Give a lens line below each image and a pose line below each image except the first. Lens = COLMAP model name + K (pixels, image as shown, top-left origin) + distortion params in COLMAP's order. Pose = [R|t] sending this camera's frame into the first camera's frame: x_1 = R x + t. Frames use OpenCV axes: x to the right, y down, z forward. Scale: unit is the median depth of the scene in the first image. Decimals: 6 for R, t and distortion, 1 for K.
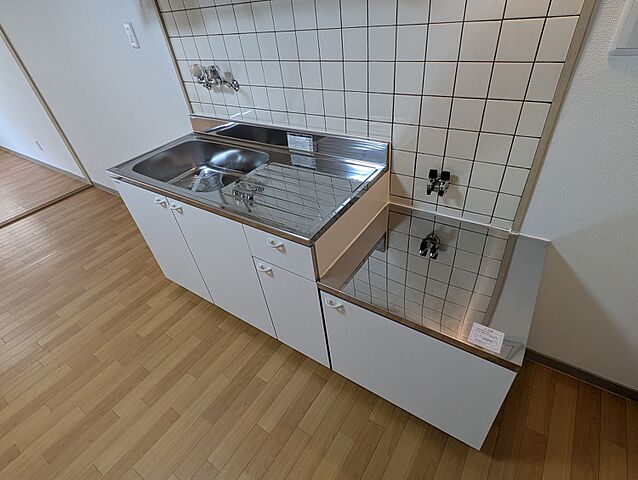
lens RADIAL K [[325.8, 0, 321.2], [0, 325.8, 242.8], [0, 0, 1]] dist [0.002108, -0.000394]
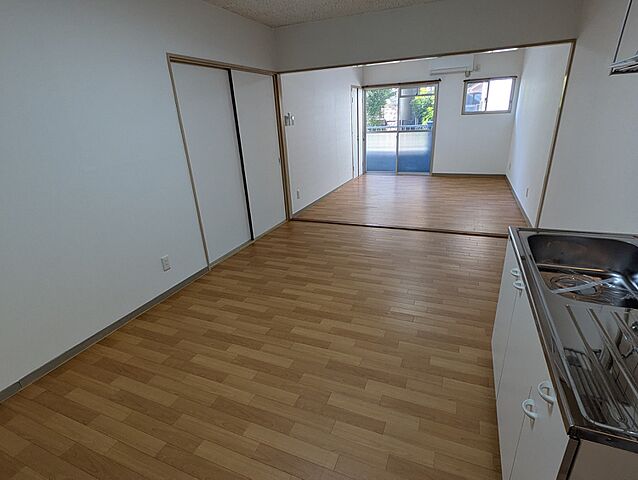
lens RADIAL K [[325.8, 0, 323.4], [0, 325.8, 241.4], [0, 0, 1]] dist [0.002108, -0.000394]
pose [[0.202173, 0.436993, -0.876449, 0.144352], [-0.574745, 0.777553, 0.255106, -0.093402], [0.792965, 0.452160, 0.408360, 0.096276]]
